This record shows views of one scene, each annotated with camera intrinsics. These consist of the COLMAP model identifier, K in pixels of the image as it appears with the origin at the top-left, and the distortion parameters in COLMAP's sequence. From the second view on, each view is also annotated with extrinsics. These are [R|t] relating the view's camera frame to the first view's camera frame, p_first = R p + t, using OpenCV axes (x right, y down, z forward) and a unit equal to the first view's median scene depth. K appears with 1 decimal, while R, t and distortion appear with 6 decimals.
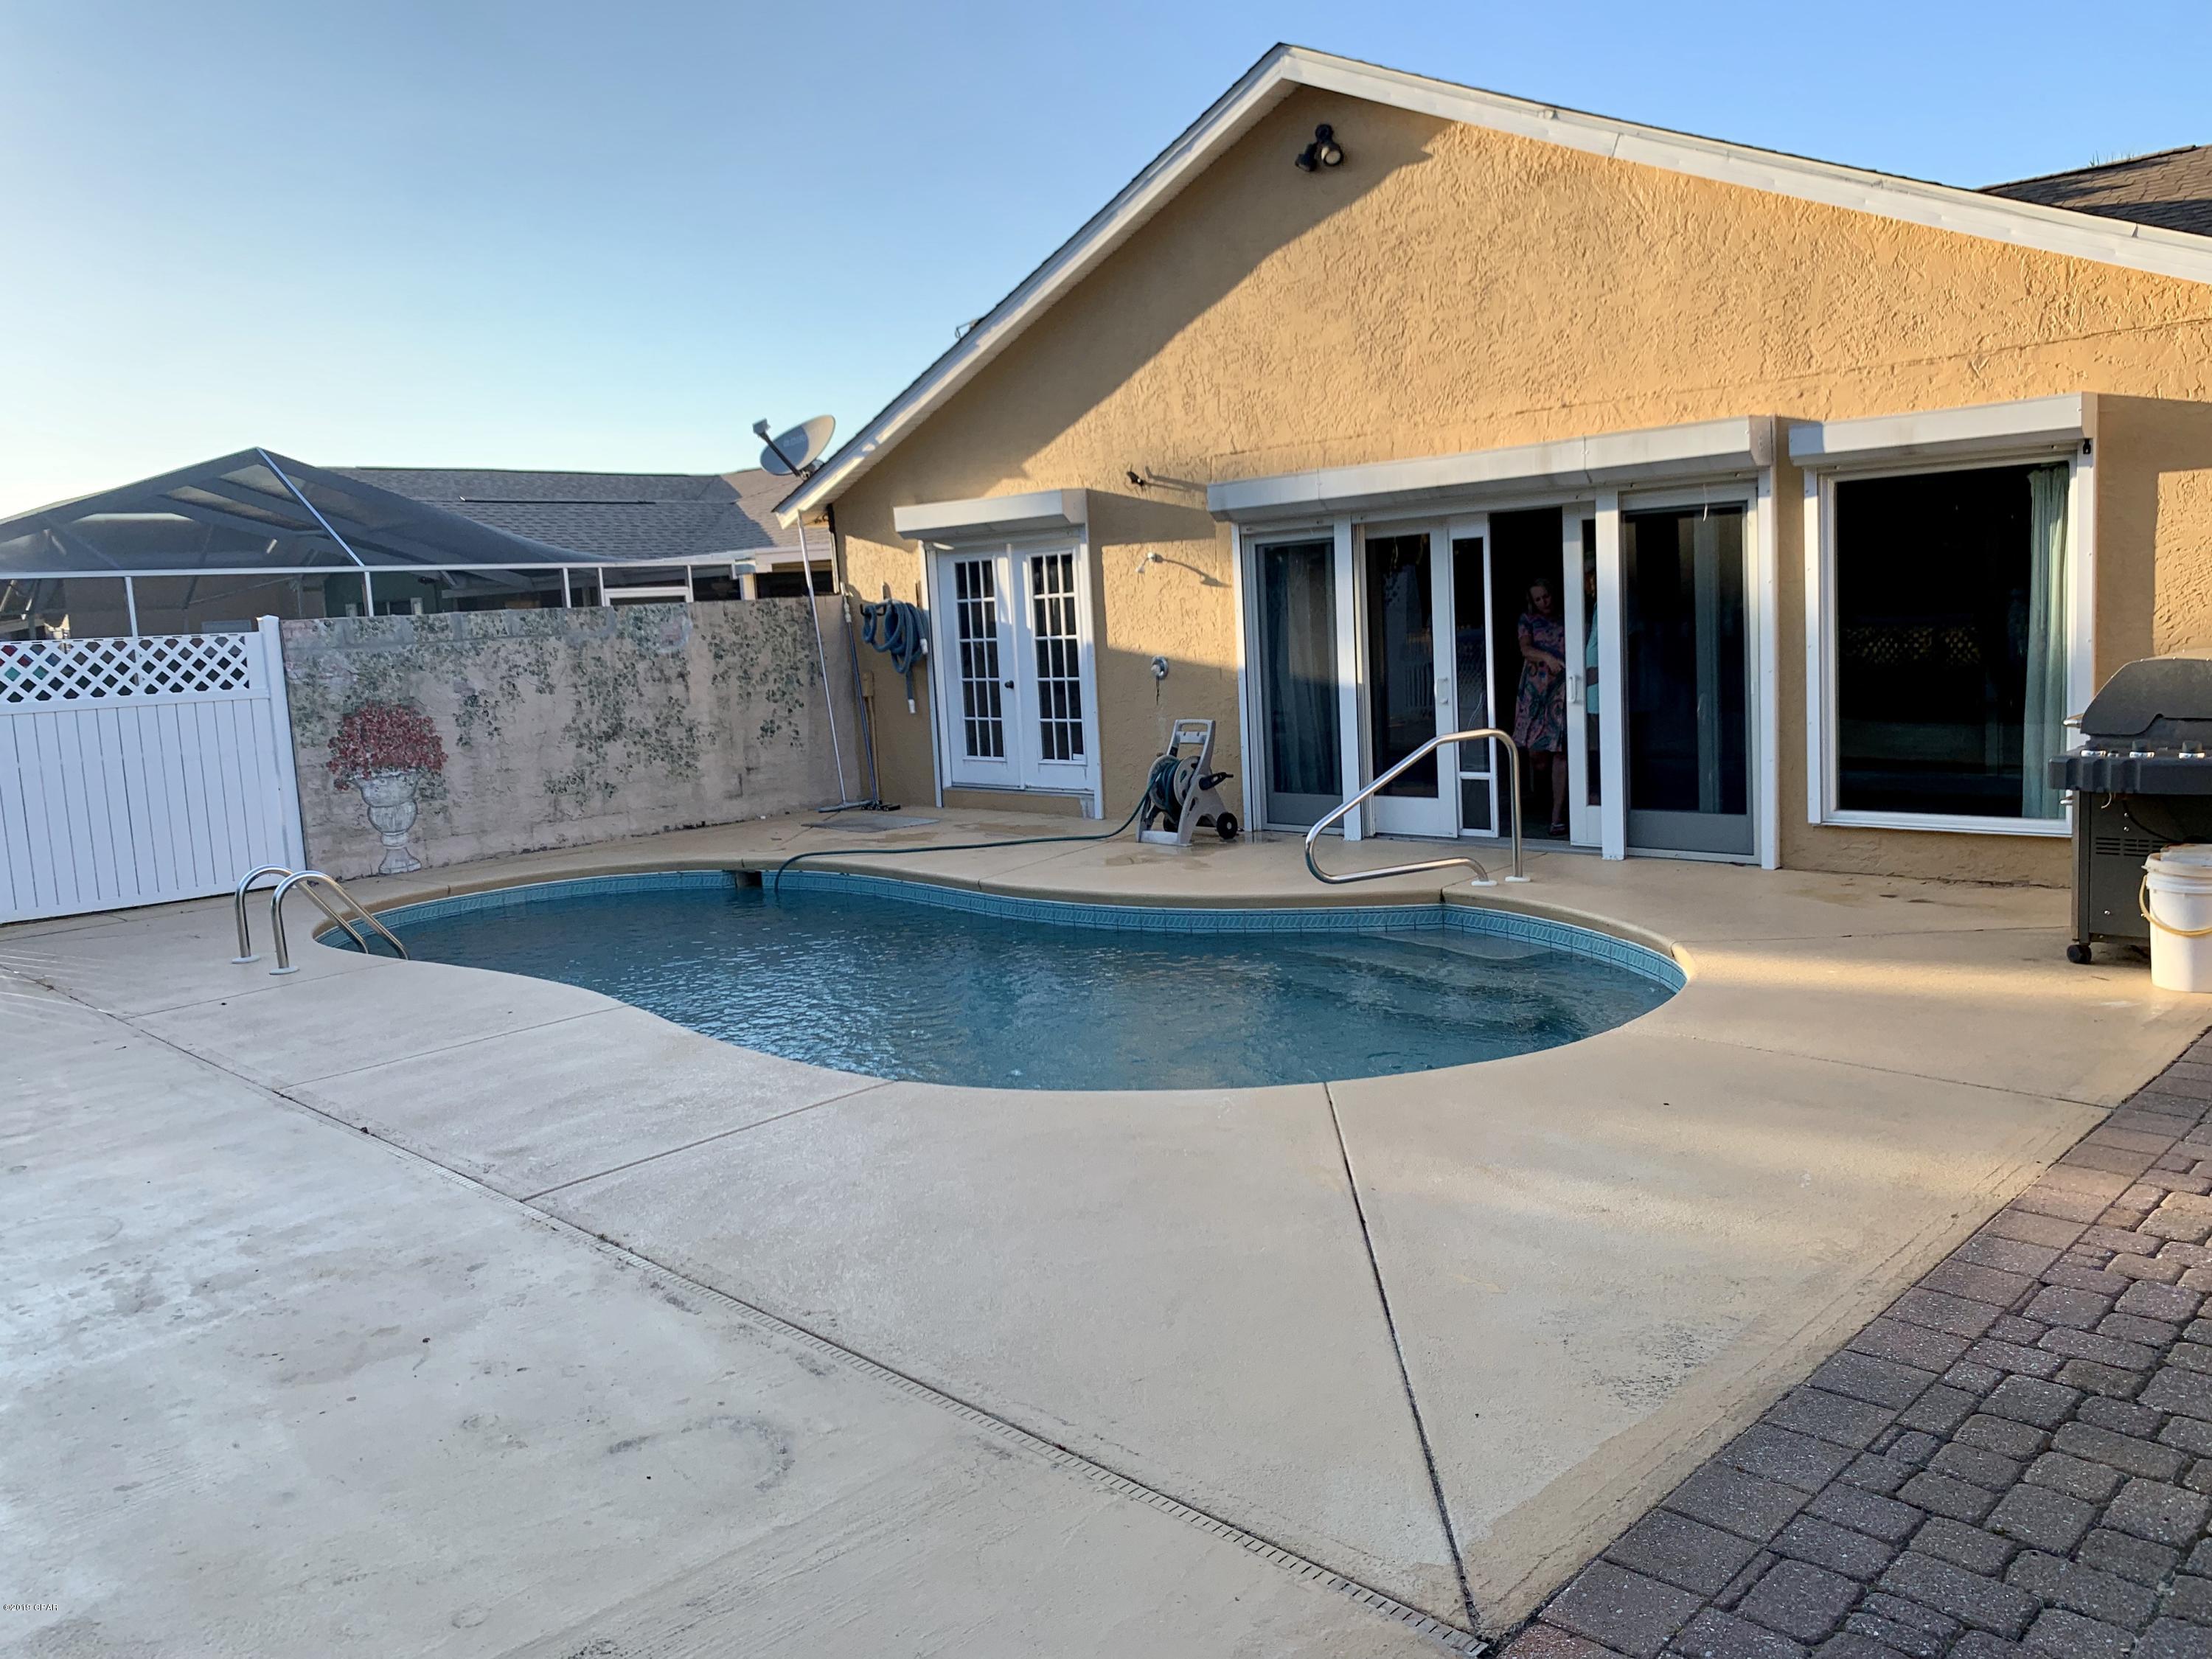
lens RADIAL K [[1657.5, 0, 1107.8], [0, 1657.5, 825.9], [0, 0, 1]] dist [-0.001059, -0.002400]
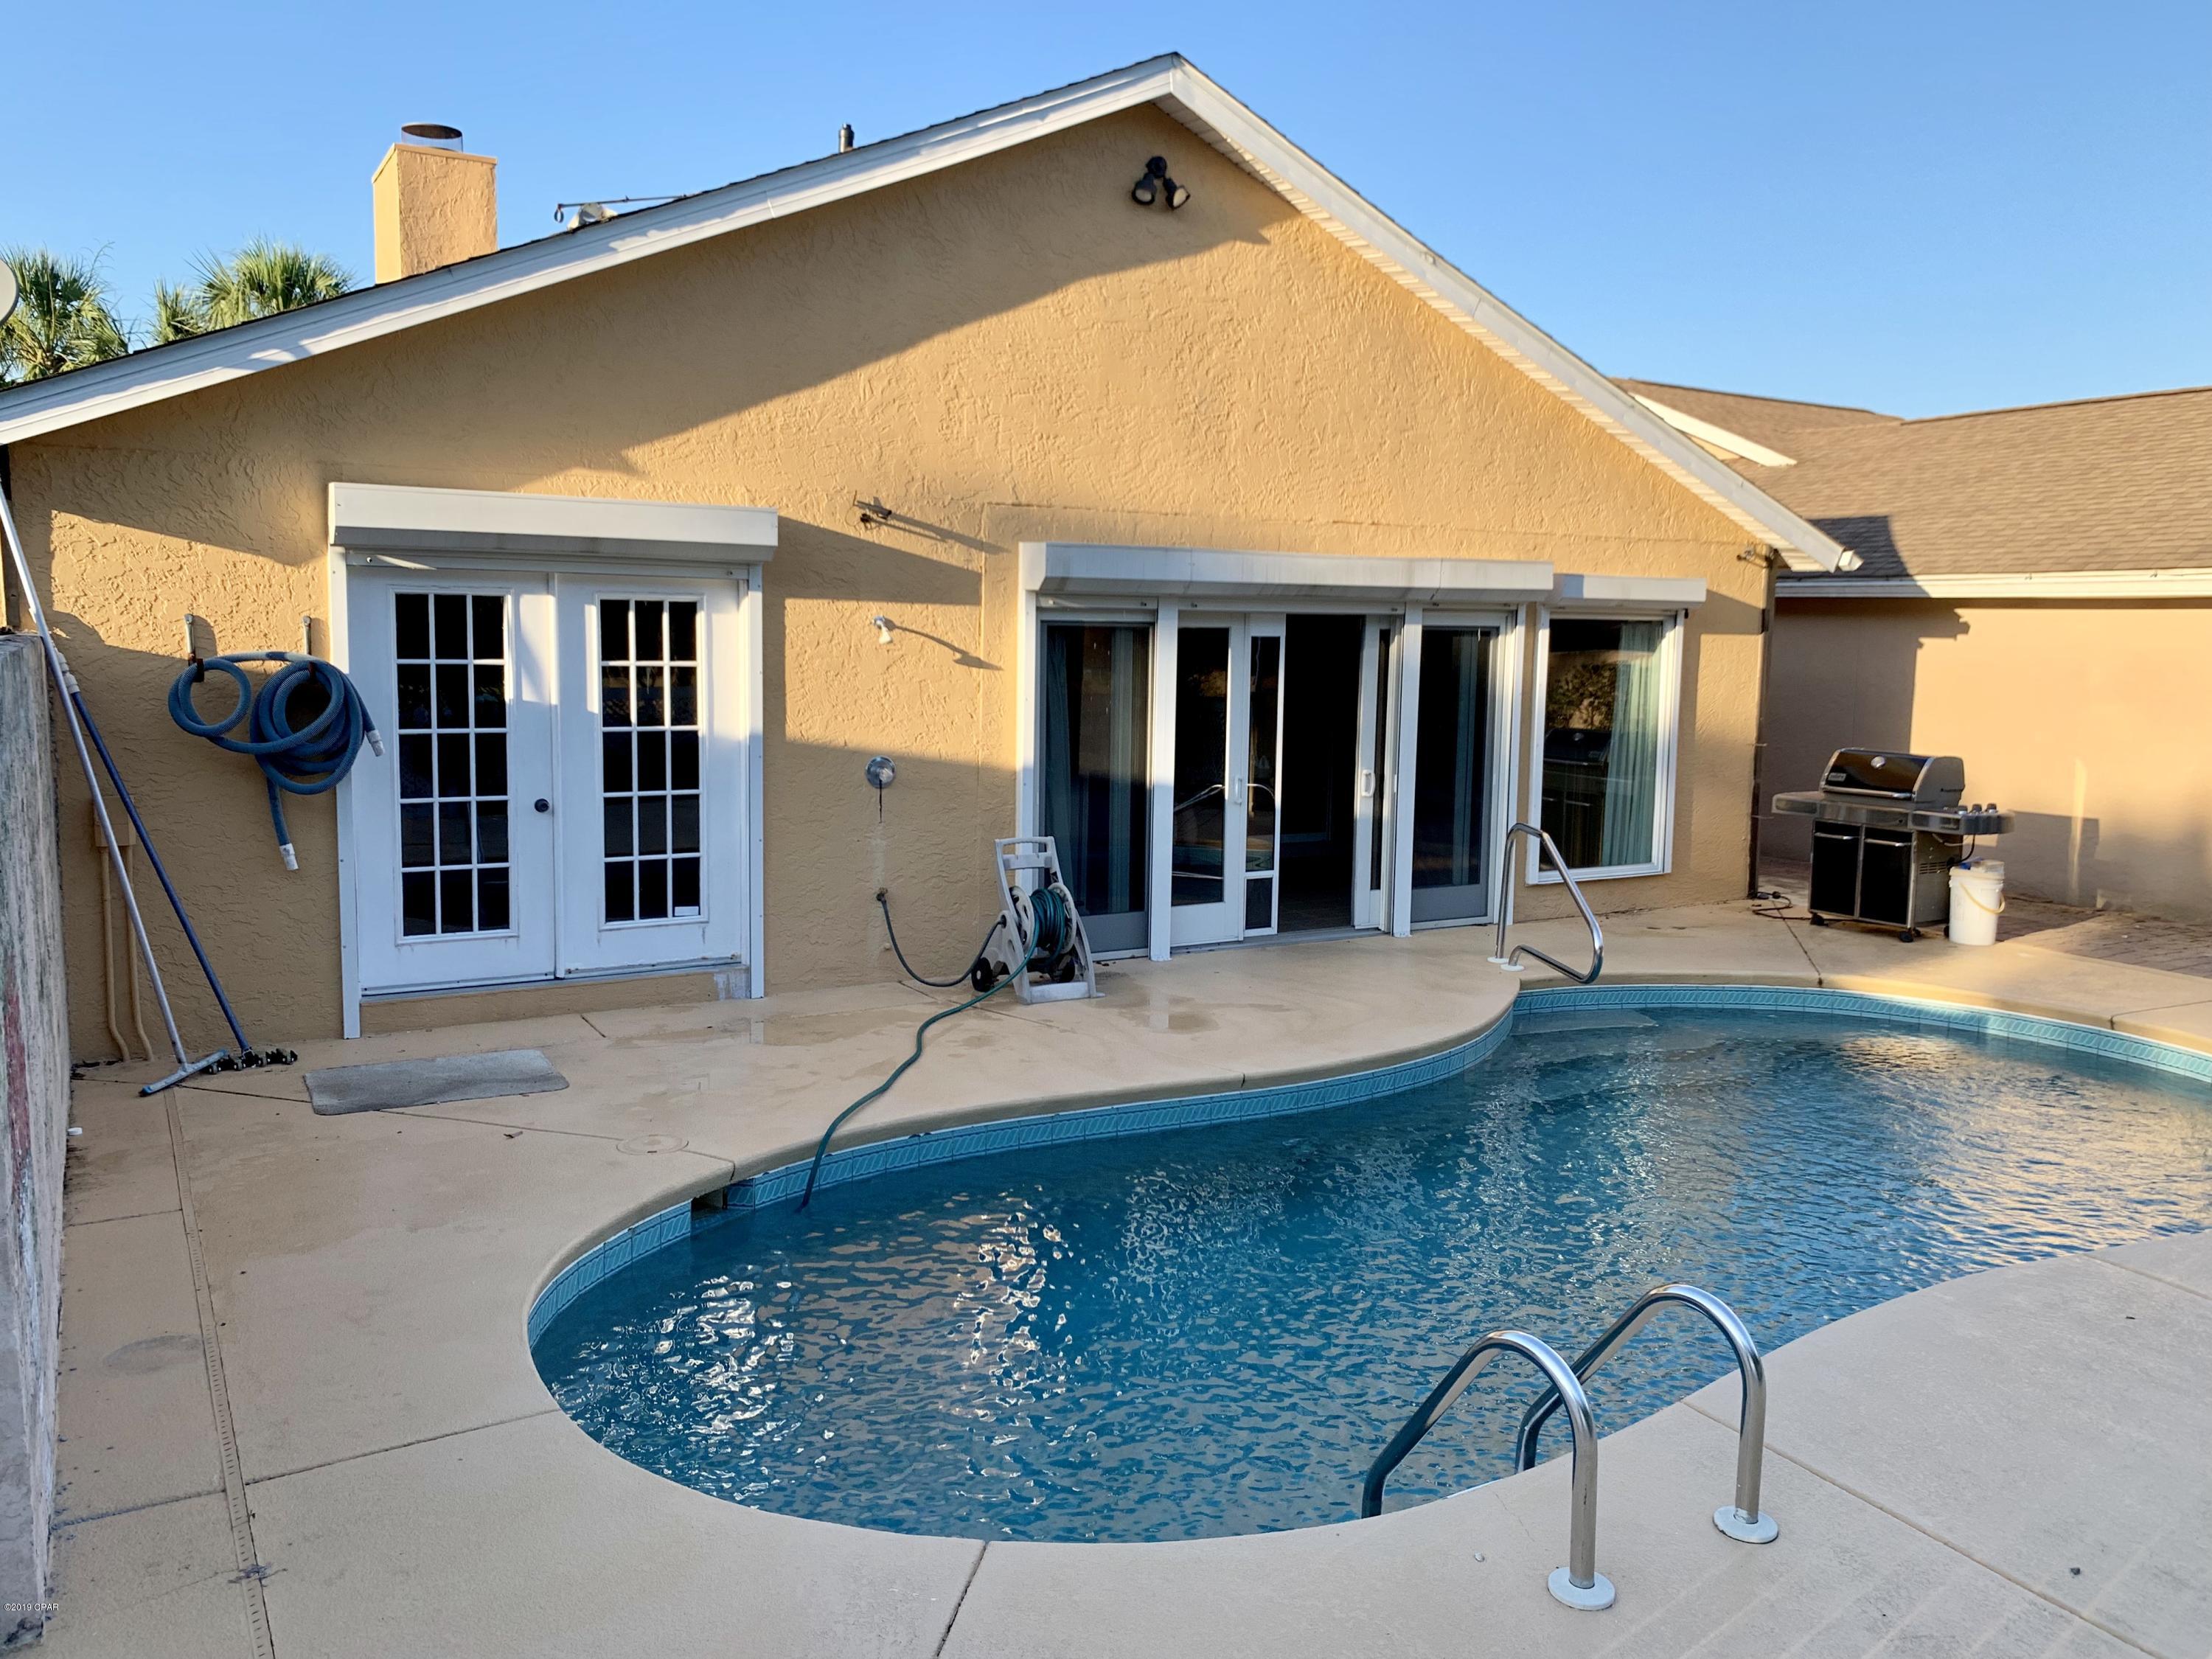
lens RADIAL K [[1608.1, 0, 1102.4], [0, 1608.1, 825.2], [0, 0, 1]] dist [-0.000559, -0.007108]
pose [[0.285481, -0.060166, 0.956494, -0.701744], [0.089724, 0.995322, 0.035828, -0.099563], [-0.954175, 0.075592, 0.289544, 0.787084]]
